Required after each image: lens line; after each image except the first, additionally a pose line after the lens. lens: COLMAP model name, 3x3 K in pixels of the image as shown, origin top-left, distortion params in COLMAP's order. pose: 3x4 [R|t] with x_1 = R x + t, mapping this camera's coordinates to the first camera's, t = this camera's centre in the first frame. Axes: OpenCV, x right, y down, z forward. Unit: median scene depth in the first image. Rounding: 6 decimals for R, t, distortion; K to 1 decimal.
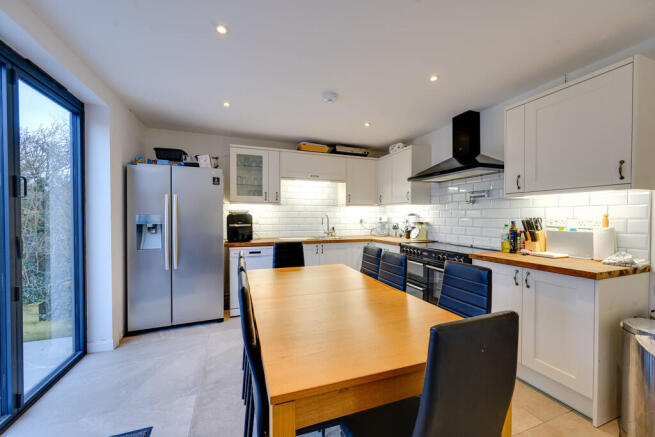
lens RADIAL K [[255.6, 0, 329.3], [0, 255.6, 218.5], [0, 0, 1]] dist [0.000035, -0.000043]
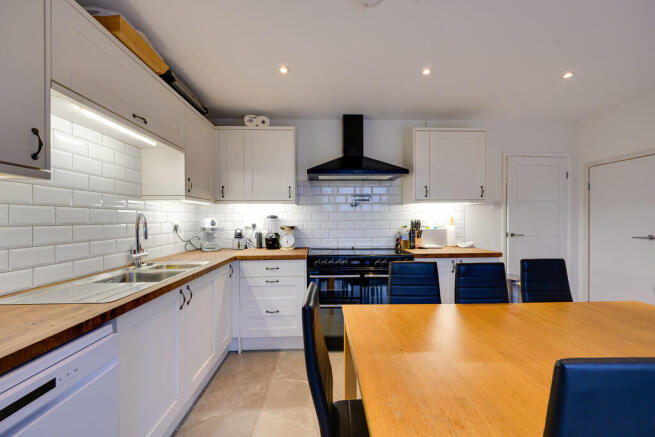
lens RADIAL K [[255.6, 0, 327.9], [0, 255.6, 219.7], [0, 0, 1]] dist [0.000035, -0.000043]
pose [[0.313070, -0.004736, 0.949718, -0.404301], [0.010189, 0.999947, 0.001628, -0.007315], [-0.949676, 0.009167, 0.313101, 0.704478]]
